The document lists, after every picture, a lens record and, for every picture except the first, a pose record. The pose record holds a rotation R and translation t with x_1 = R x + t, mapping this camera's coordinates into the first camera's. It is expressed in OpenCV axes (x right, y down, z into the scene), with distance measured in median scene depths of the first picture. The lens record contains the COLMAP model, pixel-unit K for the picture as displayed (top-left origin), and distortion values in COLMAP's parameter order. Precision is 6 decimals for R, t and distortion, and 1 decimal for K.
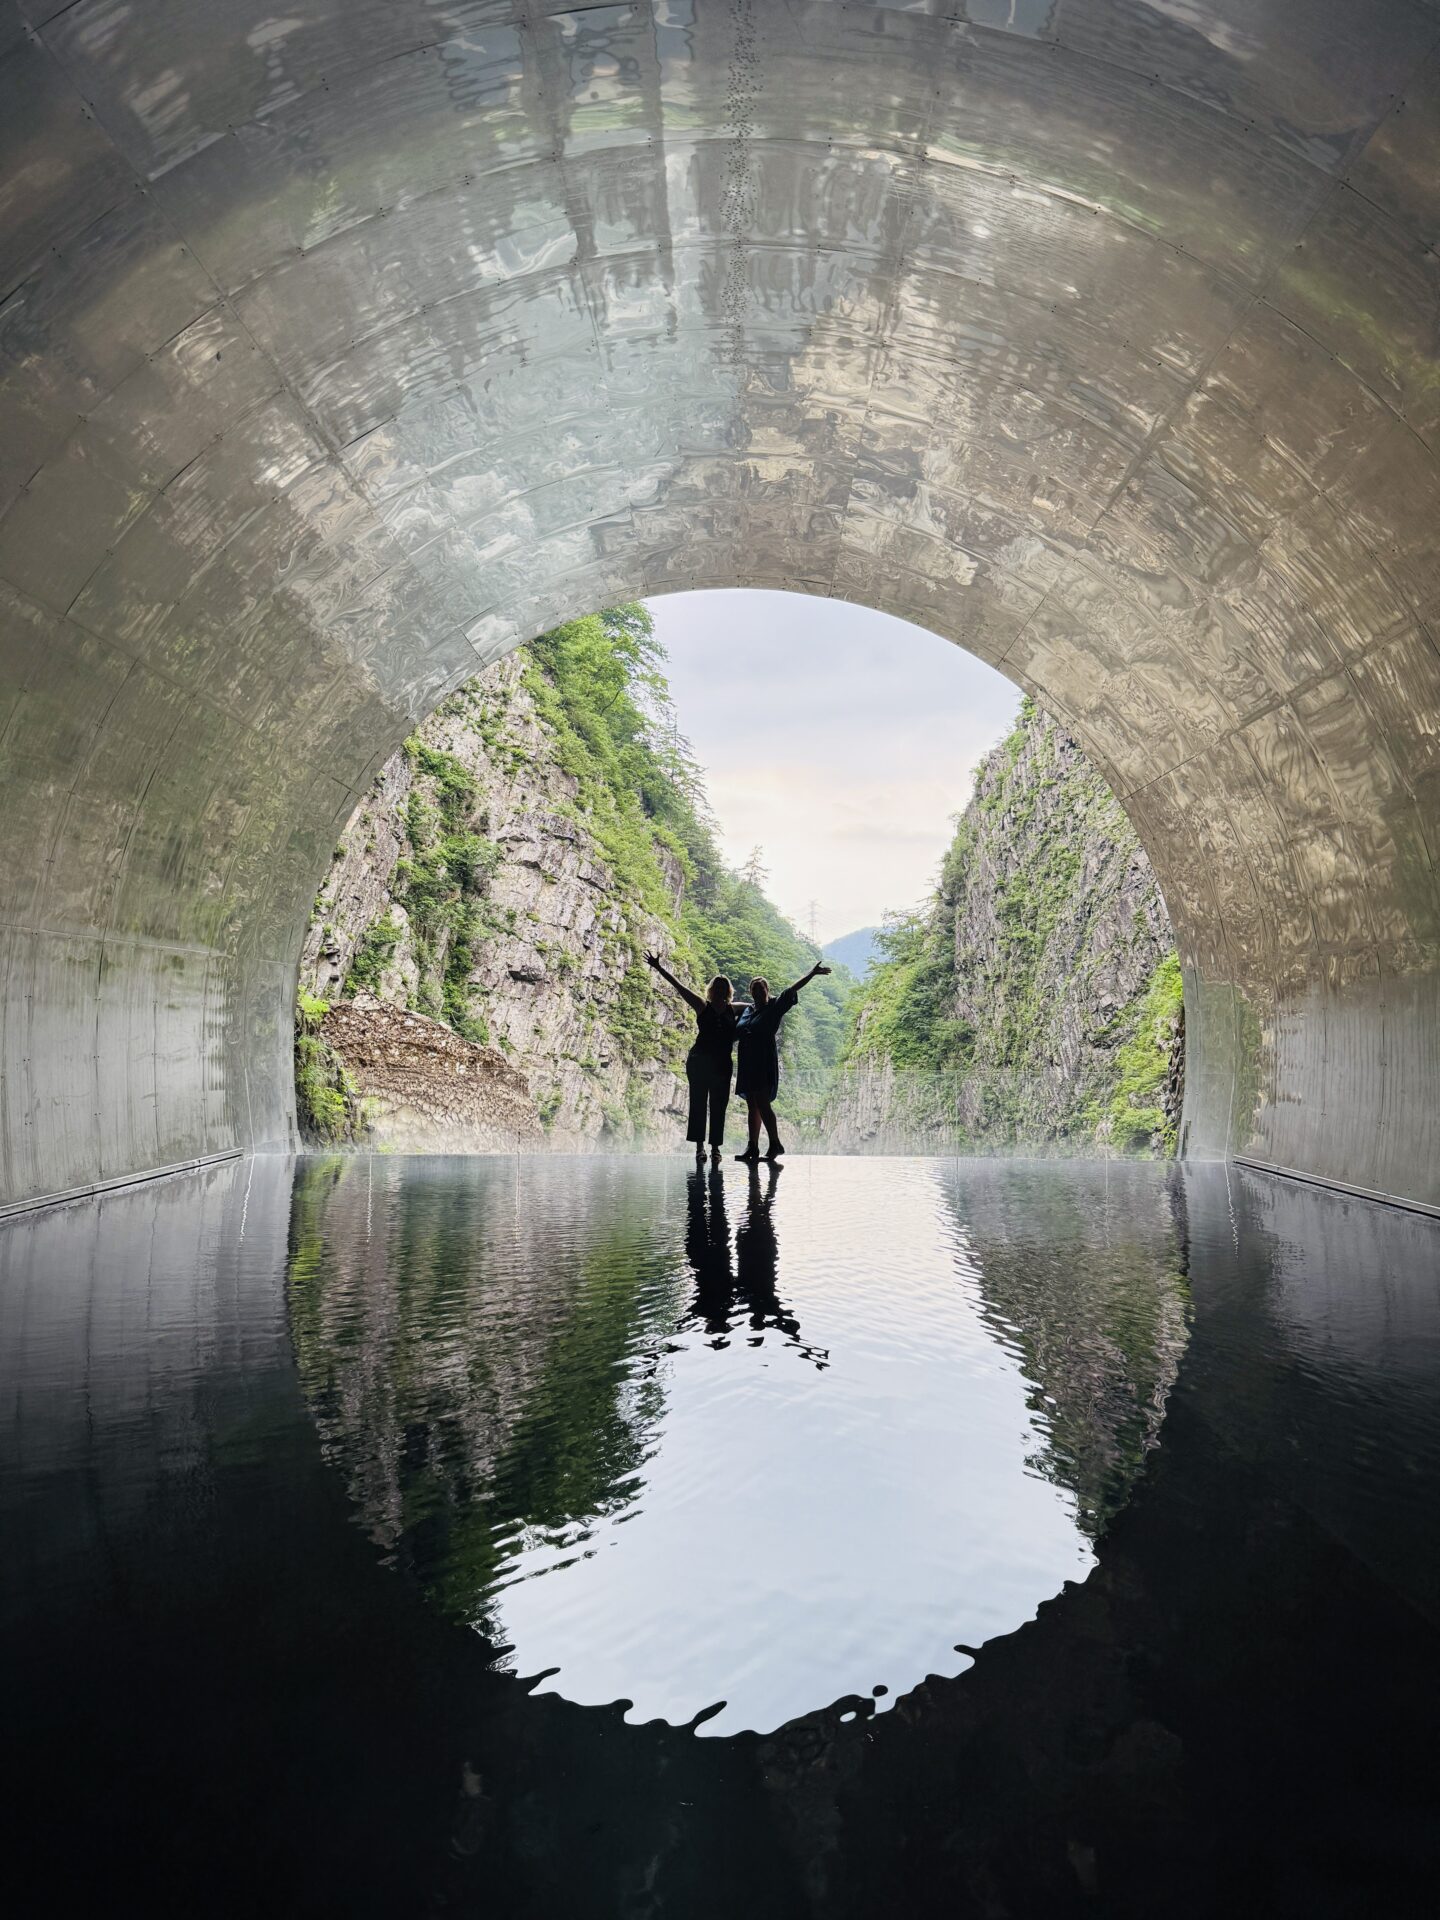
lens RADIAL K [[1367.3, 0, 726.9], [0, 1367.3, 958.1], [0, 0, 1]] dist [0.158201, 0.000026]
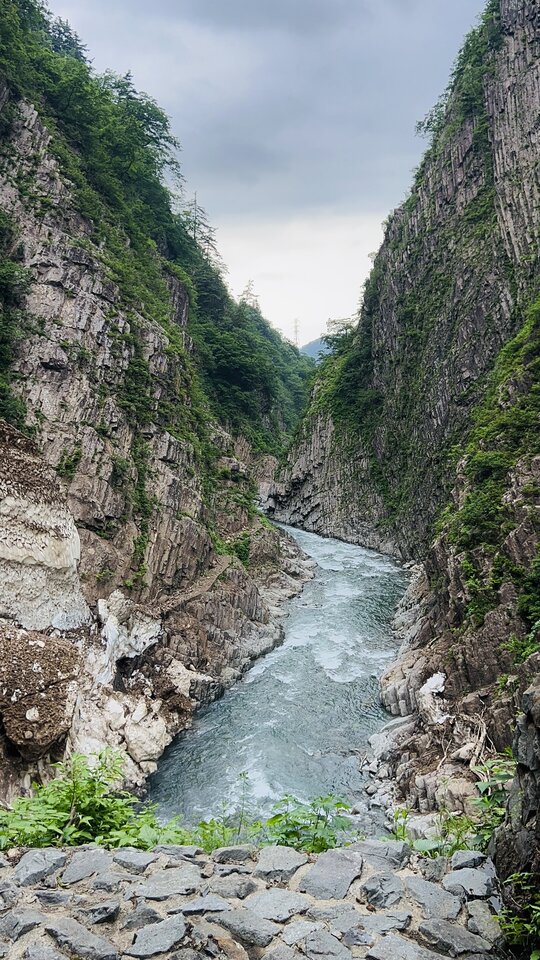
lens RADIAL K [[777.7, 0, 288.1], [0, 777.7, 478.0], [0, 0, 1]] dist [0.119128, -0.234546]
pose [[0.998832, -0.027453, 0.039760, 0.050581], [0.020942, 0.987569, 0.155782, 0.005731], [-0.043542, -0.154767, 0.986991, 0.172481]]
